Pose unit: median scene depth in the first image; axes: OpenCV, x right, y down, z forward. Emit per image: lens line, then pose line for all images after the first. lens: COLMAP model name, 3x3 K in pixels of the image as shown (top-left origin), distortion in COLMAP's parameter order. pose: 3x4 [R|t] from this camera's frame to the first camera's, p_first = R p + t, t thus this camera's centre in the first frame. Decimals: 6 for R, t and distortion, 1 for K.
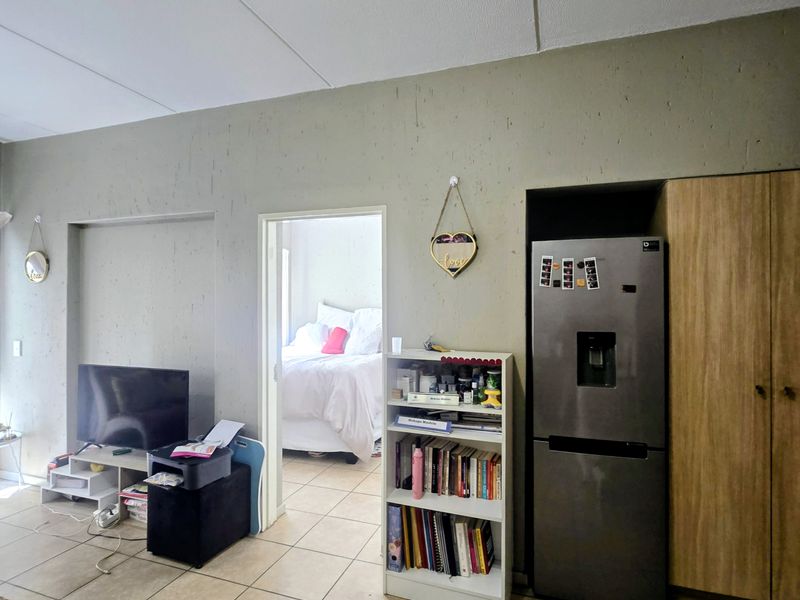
lens RADIAL K [[454.3, 0, 401.9], [0, 454.3, 297.9], [0, 0, 1]] dist [0.002319, 0.001744]
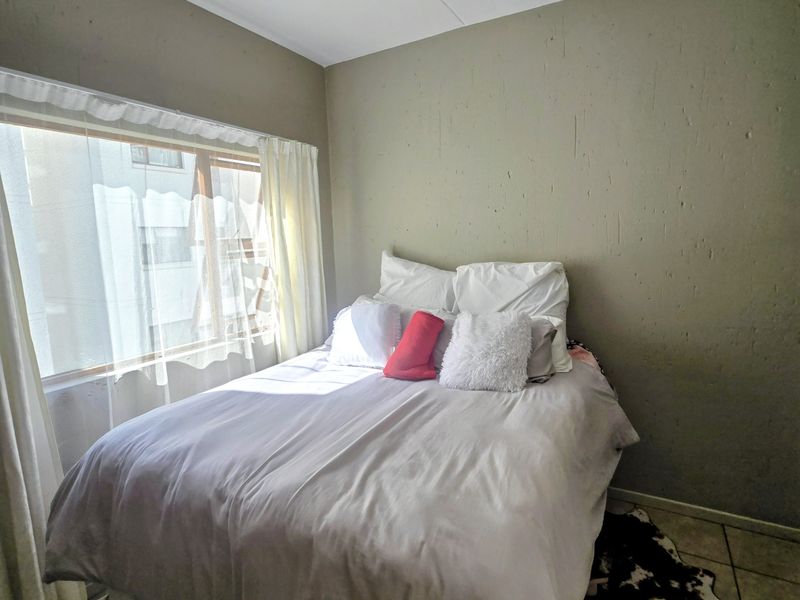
lens RADIAL K [[454.3, 0, 401.9], [0, 454.3, 297.9], [0, 0, 1]] dist [0.002319, 0.001744]
pose [[0.983225, -0.005194, -0.182323, -0.079501], [0.030328, 0.990335, 0.135338, -0.007431], [0.179858, -0.138597, 0.973880, 0.569187]]
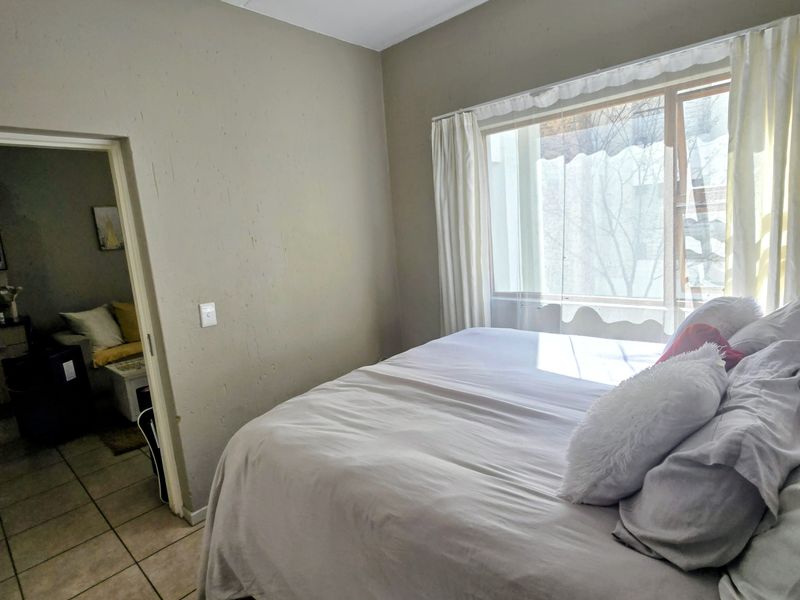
lens RADIAL K [[454.3, 0, 401.9], [0, 454.3, 297.9], [0, 0, 1]] dist [0.002319, 0.001744]
pose [[-0.422654, 0.173783, -0.889474, 0.123257], [0.076222, 0.984782, 0.156185, 0.002702], [0.903080, -0.001786, -0.429468, 0.943724]]
